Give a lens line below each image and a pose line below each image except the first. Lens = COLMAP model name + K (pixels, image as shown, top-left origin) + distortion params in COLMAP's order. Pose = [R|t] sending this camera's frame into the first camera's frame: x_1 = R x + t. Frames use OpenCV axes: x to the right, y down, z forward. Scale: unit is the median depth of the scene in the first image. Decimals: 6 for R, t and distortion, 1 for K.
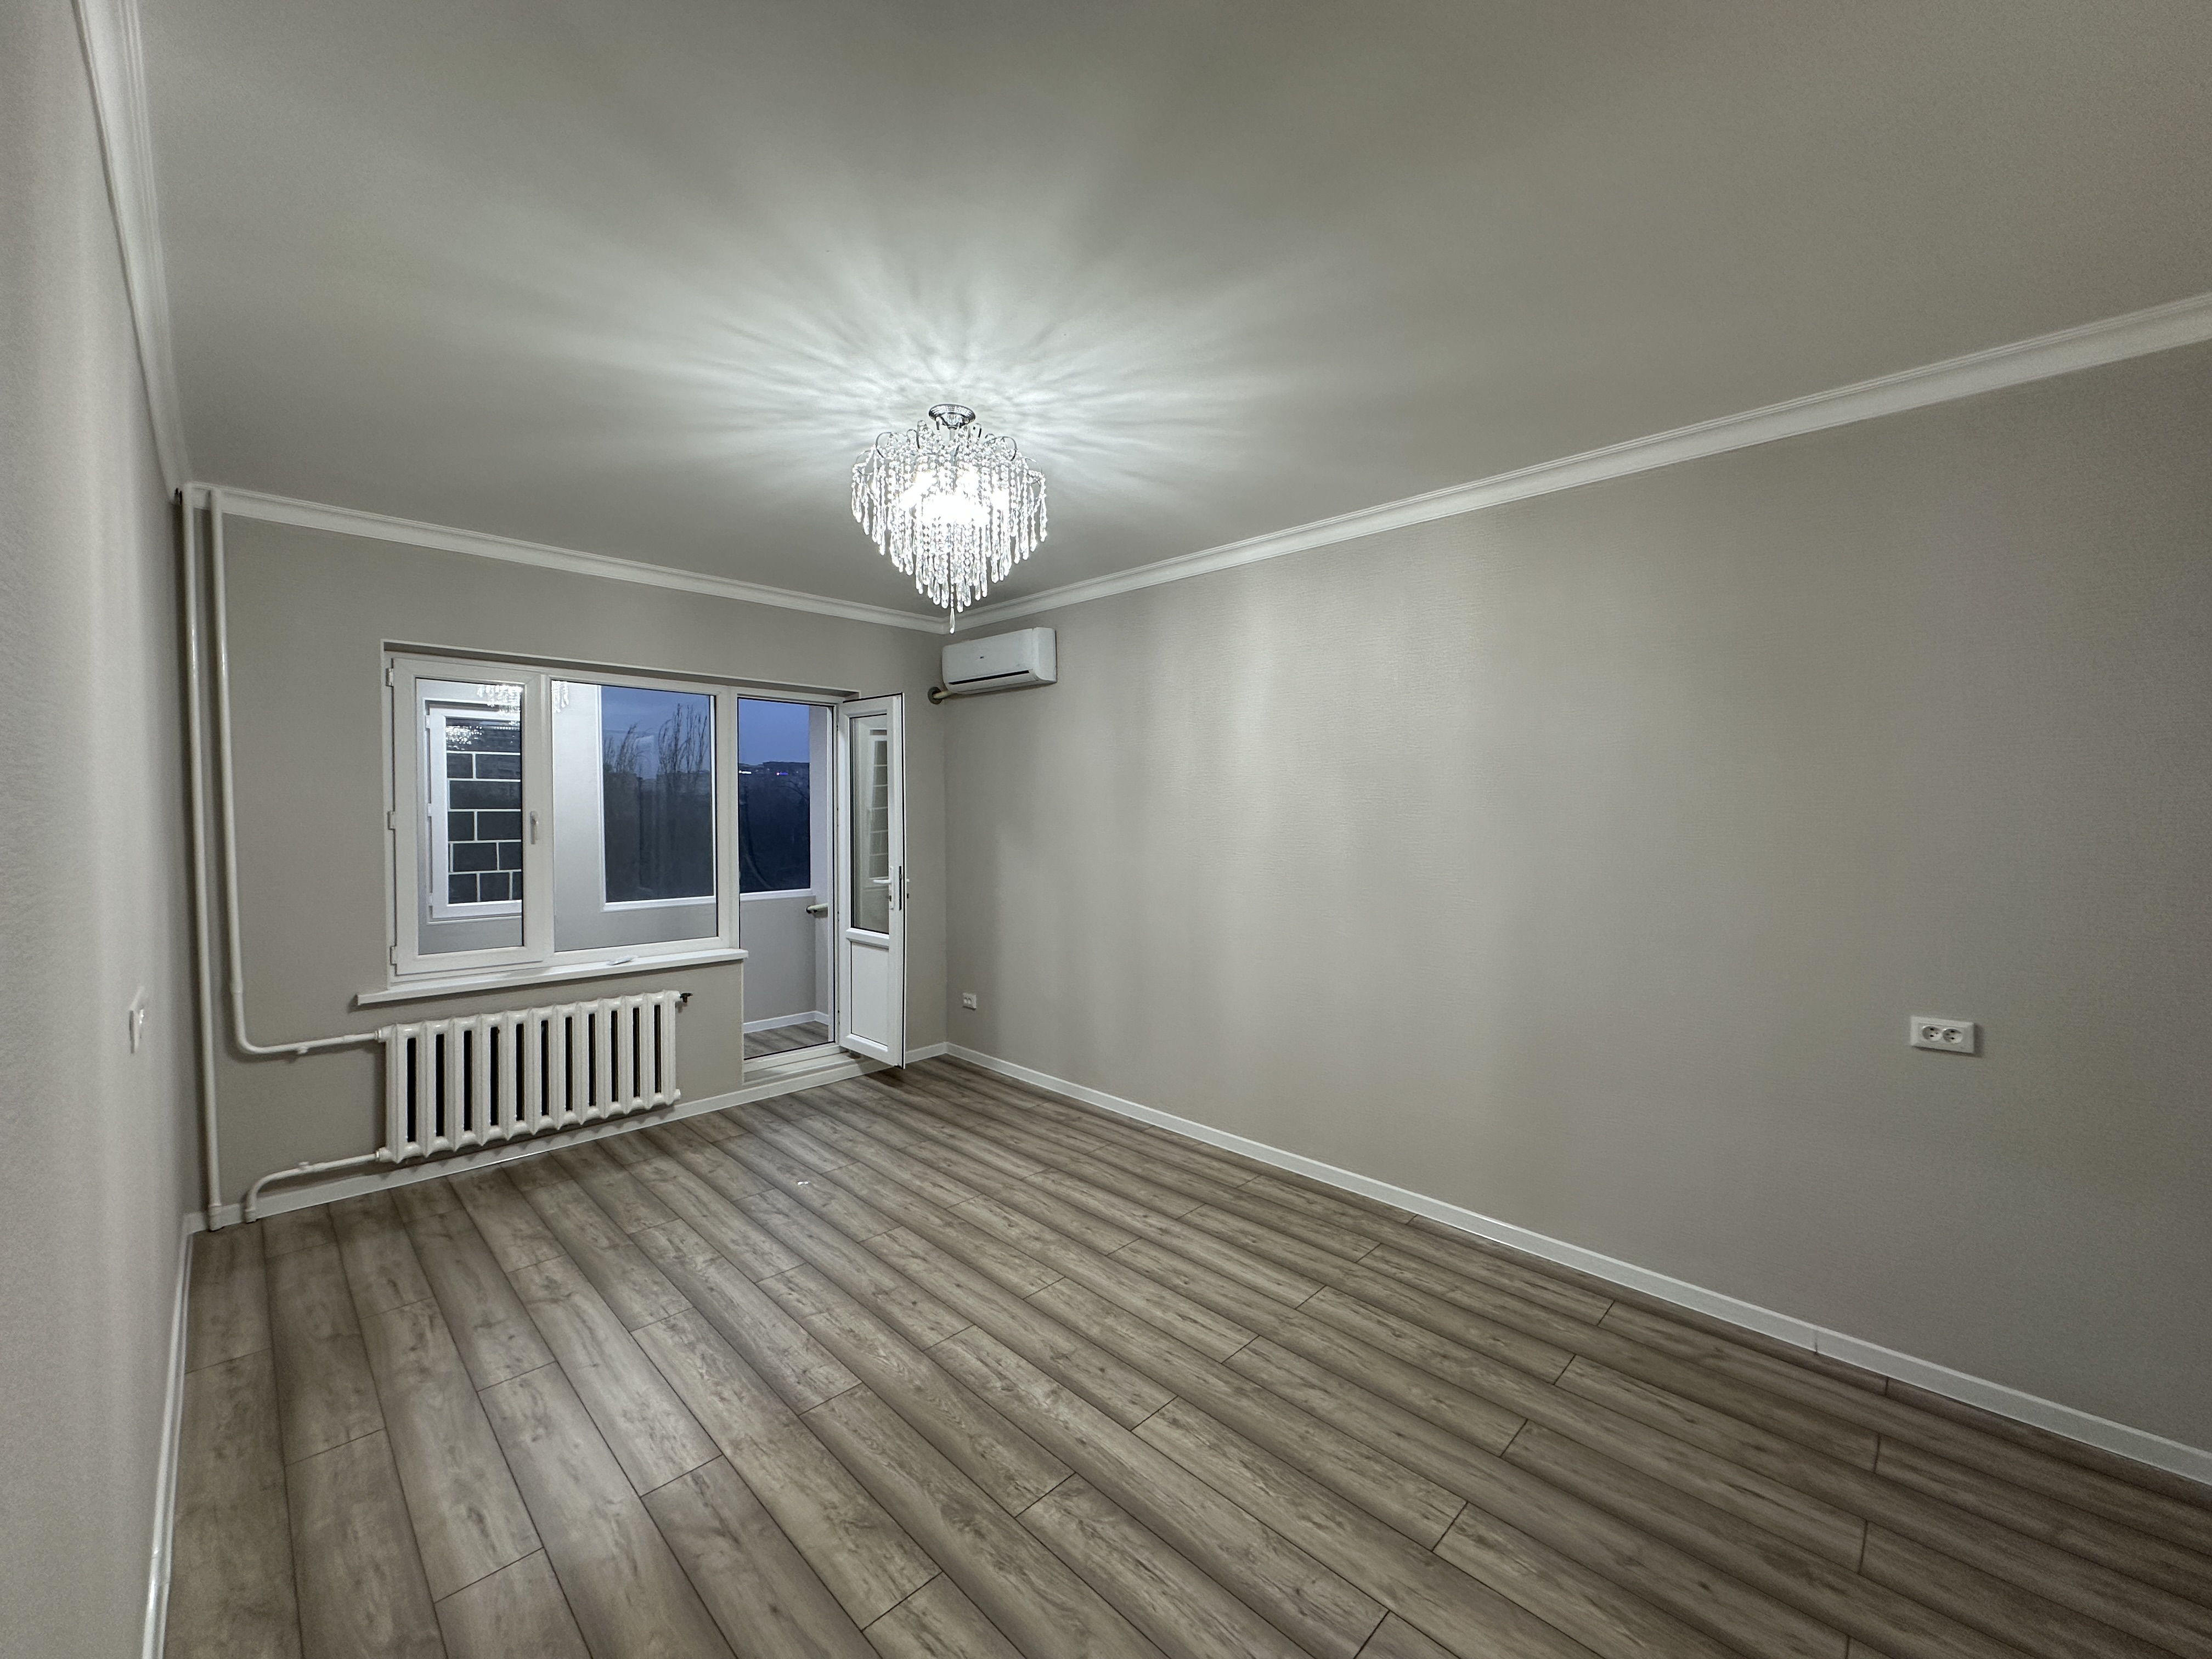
lens RADIAL K [[879.3, 0, 1107.8], [0, 879.3, 831.2], [0, 0, 1]] dist [-0.002109, 0.000486]
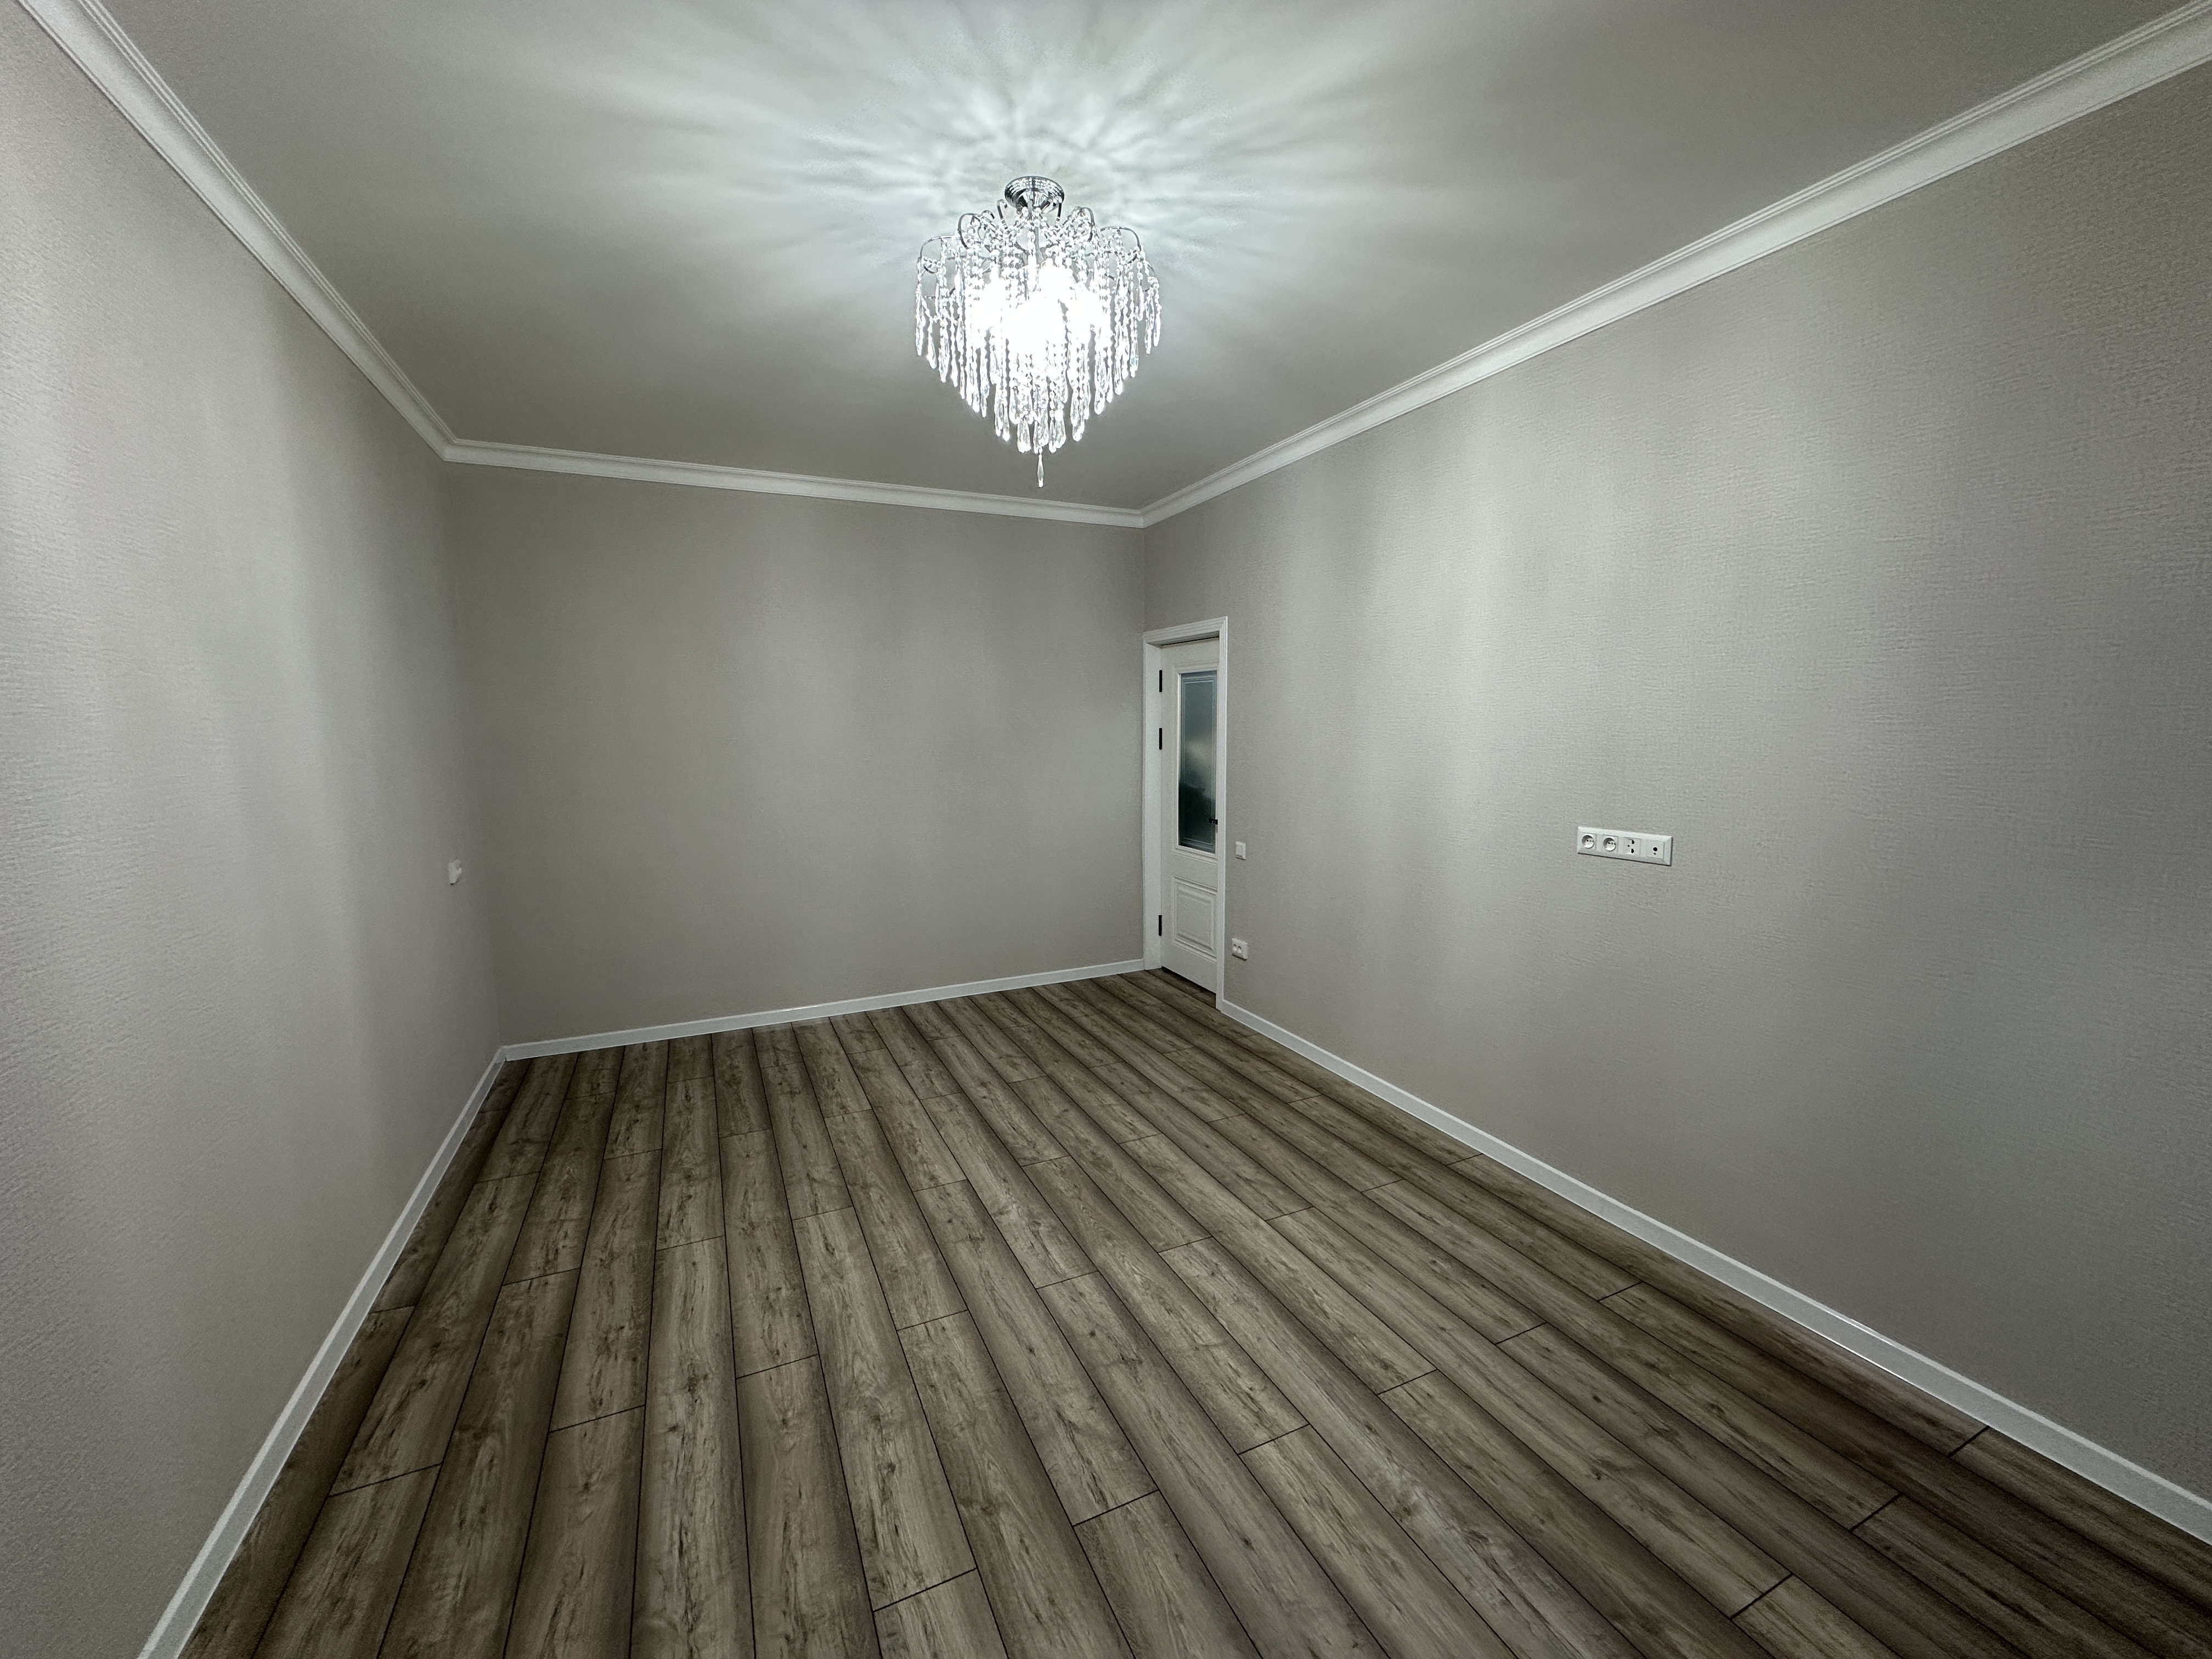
lens RADIAL K [[879.3, 0, 1107.8], [0, 879.3, 831.2], [0, 0, 1]] dist [-0.002109, 0.000486]
pose [[-0.939851, -0.036291, 0.339652, -0.523463], [0.017004, 0.988137, 0.152633, -0.037180], [-0.341162, 0.149227, -0.928084, 1.790090]]
